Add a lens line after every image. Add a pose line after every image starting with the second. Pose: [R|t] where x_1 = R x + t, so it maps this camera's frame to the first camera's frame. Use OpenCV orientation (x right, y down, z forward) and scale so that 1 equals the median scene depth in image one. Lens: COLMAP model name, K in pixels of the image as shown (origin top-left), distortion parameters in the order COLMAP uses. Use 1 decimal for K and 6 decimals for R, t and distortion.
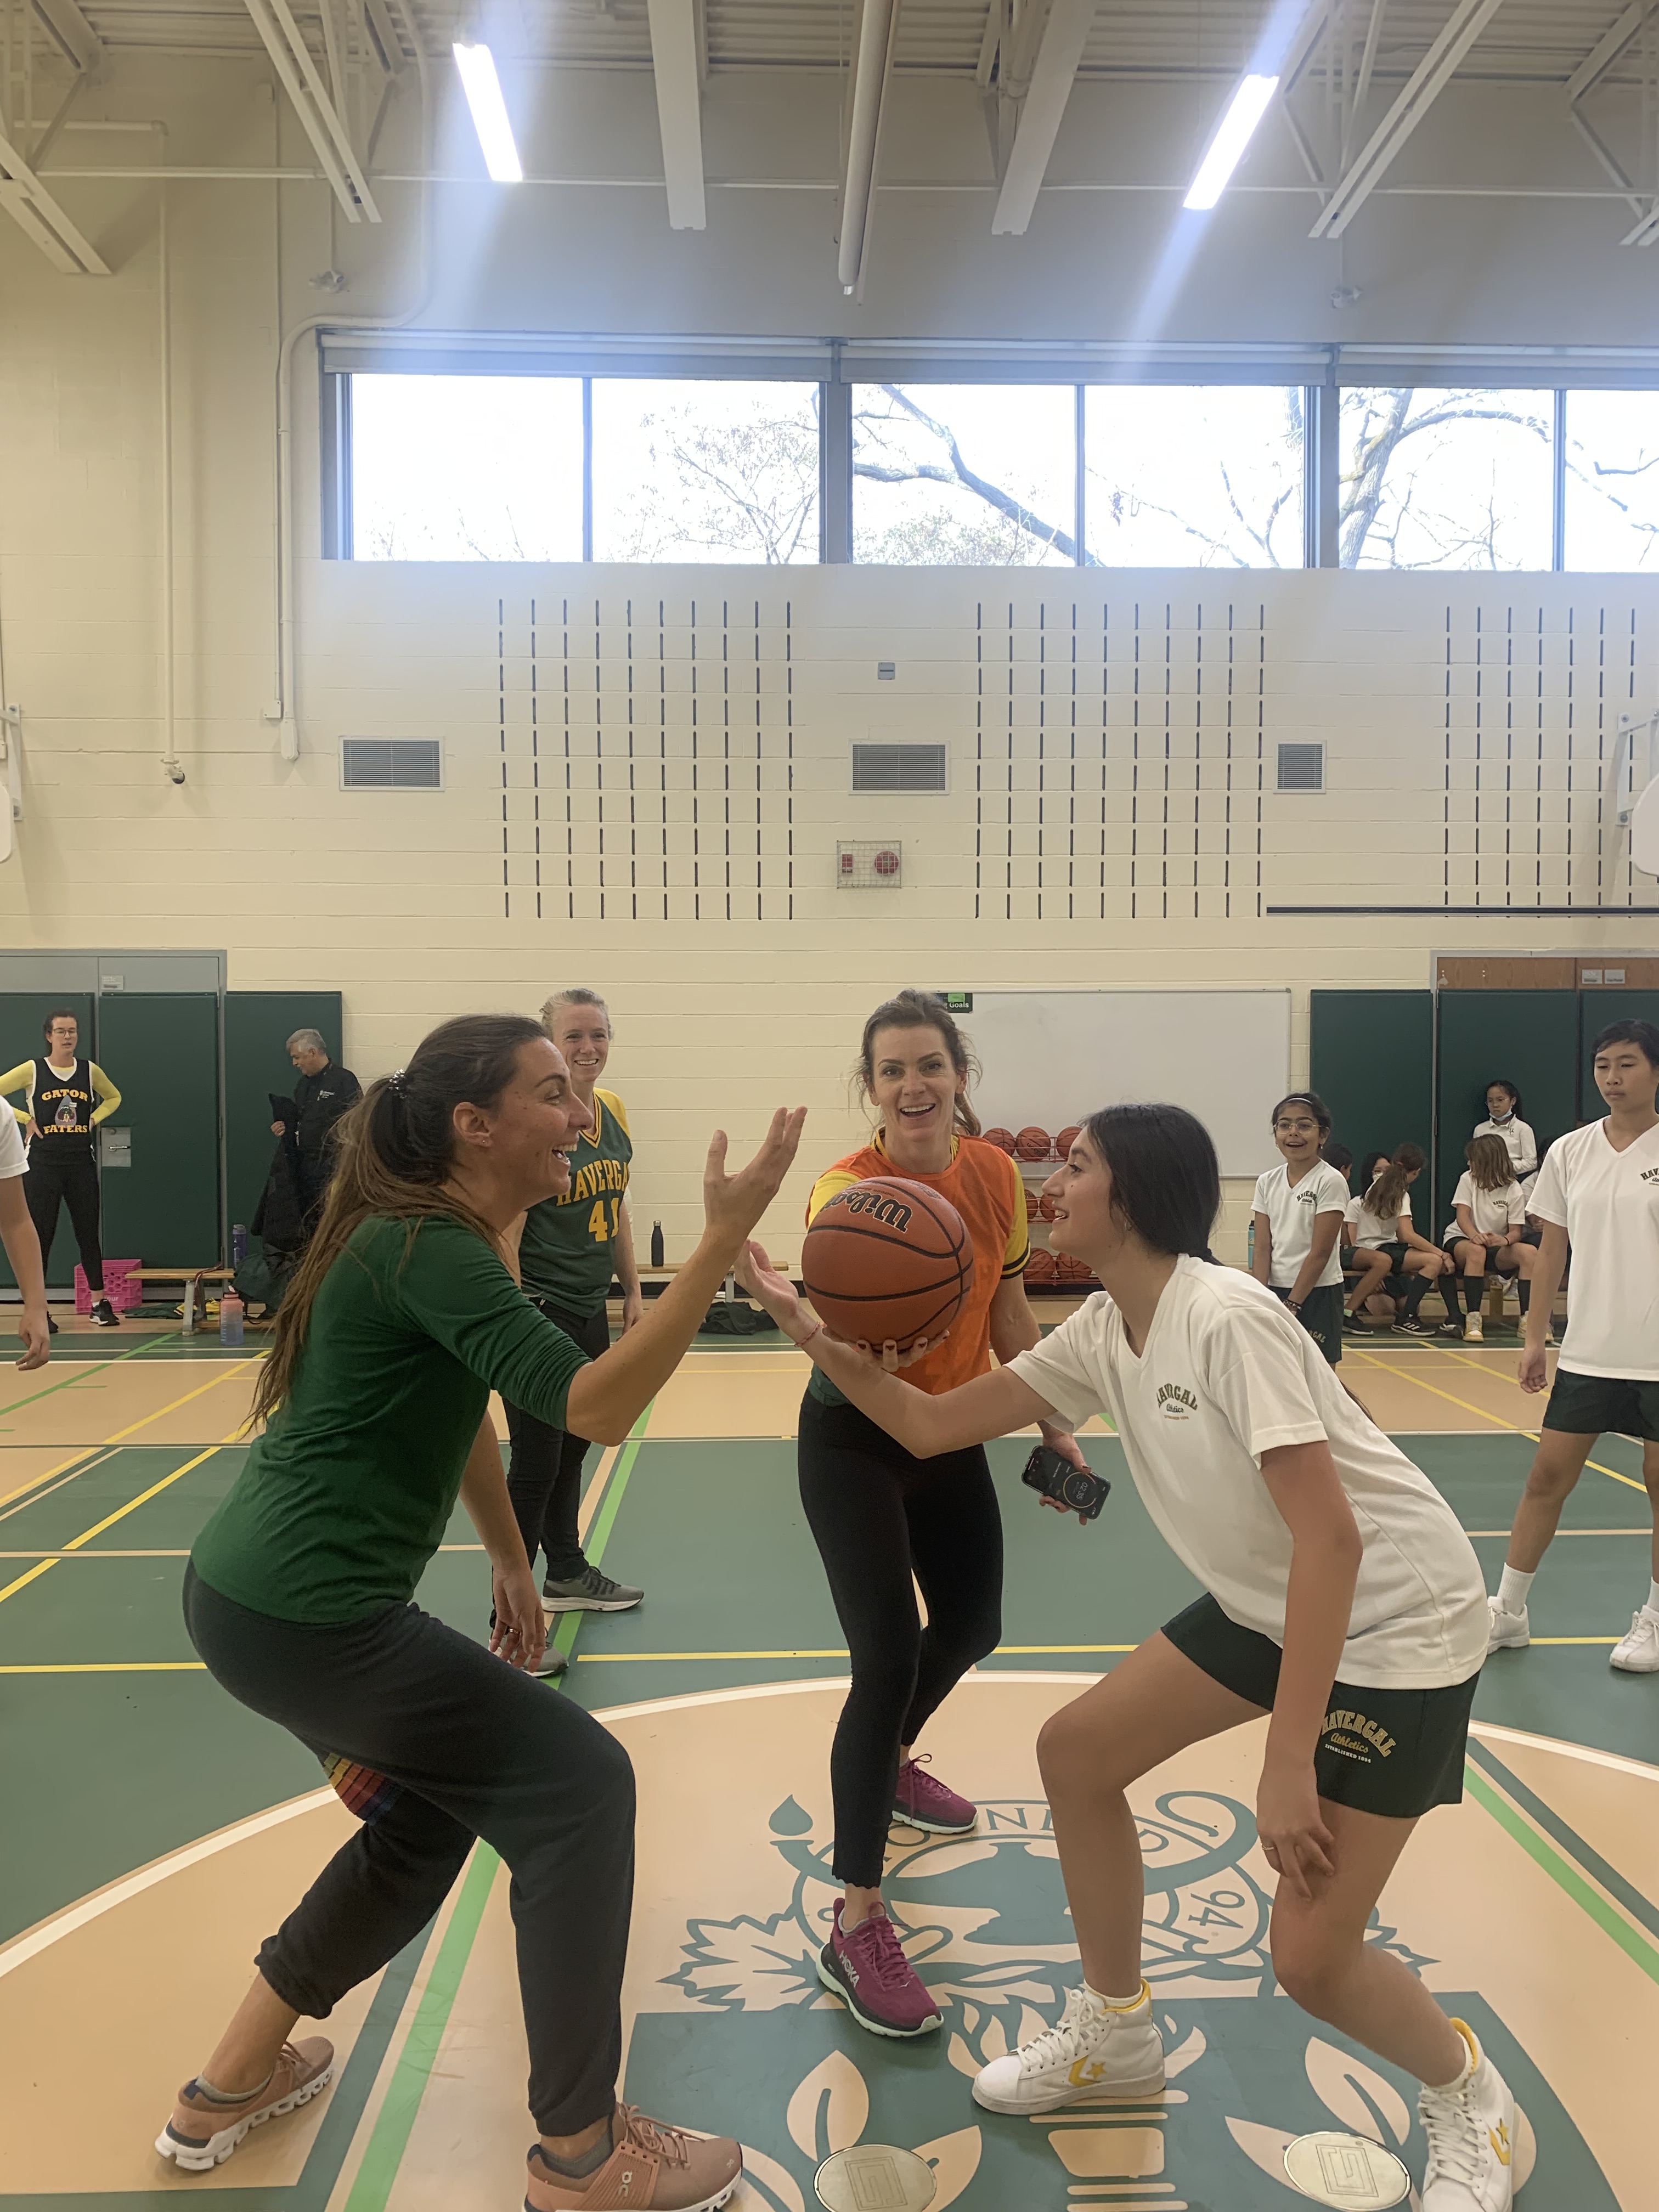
lens RADIAL K [[1729.0, 0, 831.8], [0, 1729.0, 1117.4], [0, 0, 1]] dist [0.000423, -0.010022]
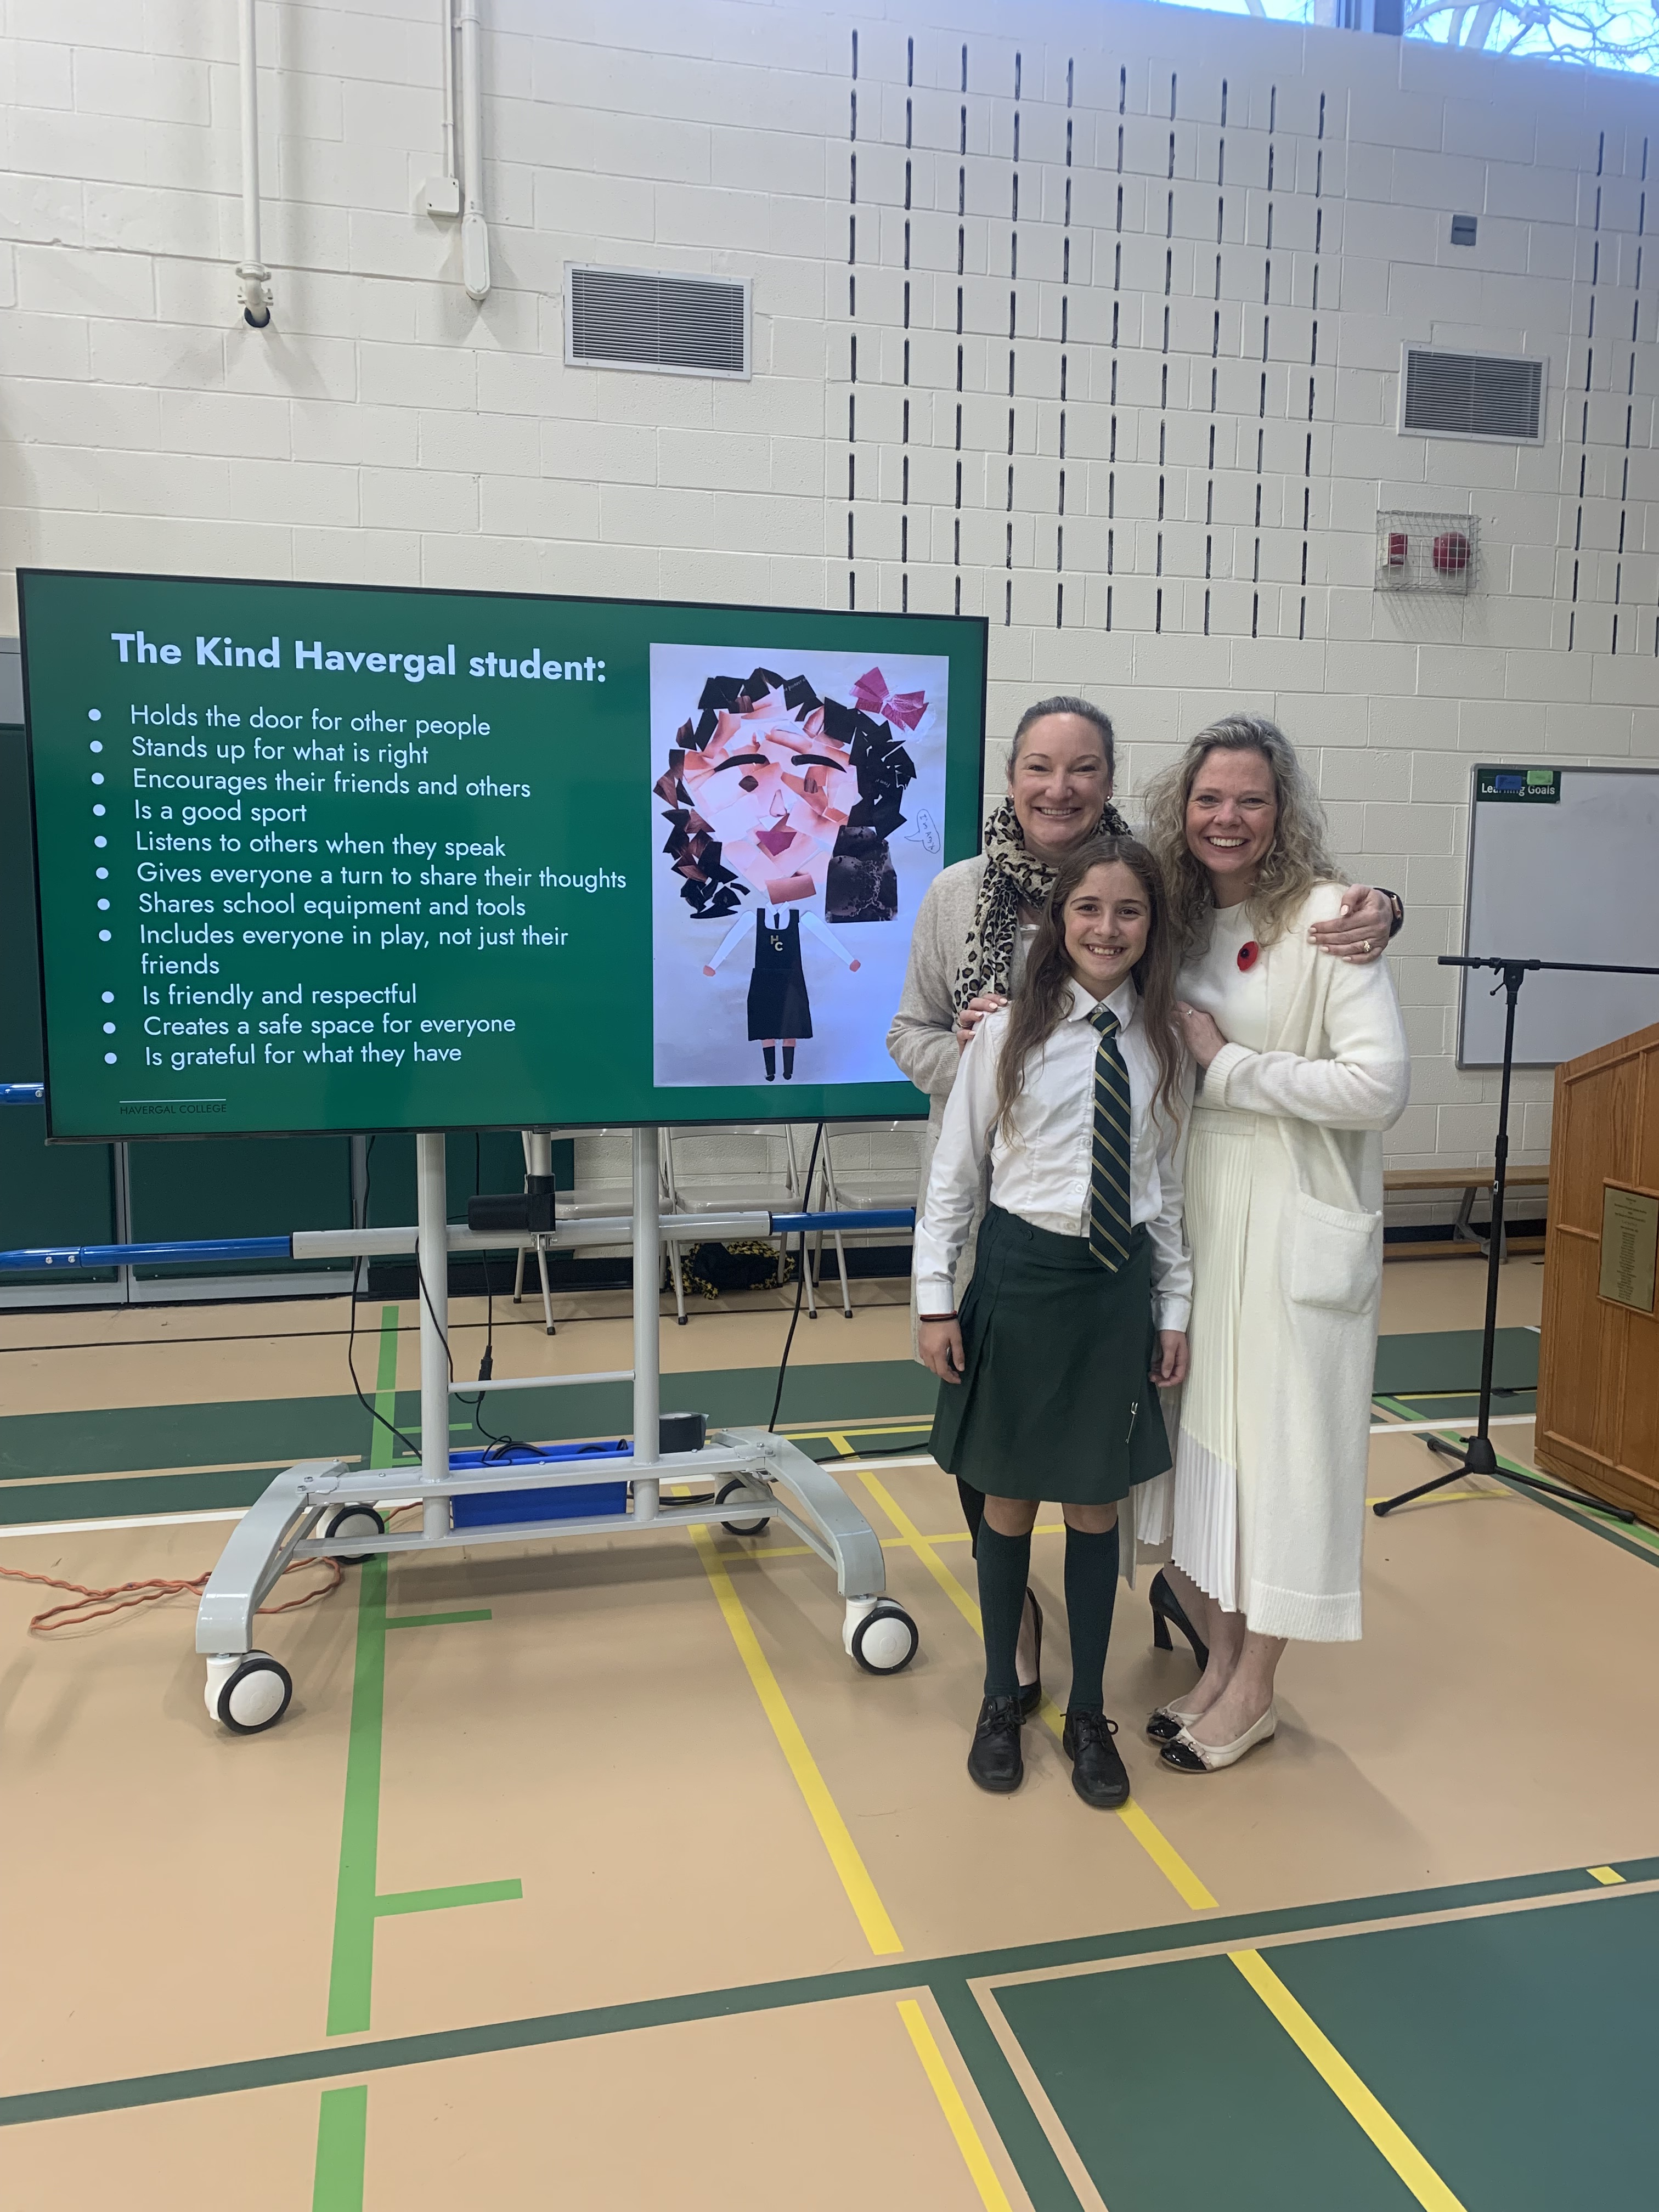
lens RADIAL K [[1729.0, 0, 828.7], [0, 1729.0, 1094.0], [0, 0, 1]] dist [0.000423, -0.010022]
pose [[0.979987, -0.012945, 0.198638, -0.311617], [-0.004266, 0.996288, 0.085971, -0.007146], [-0.199014, -0.085098, 0.976295, 0.427719]]
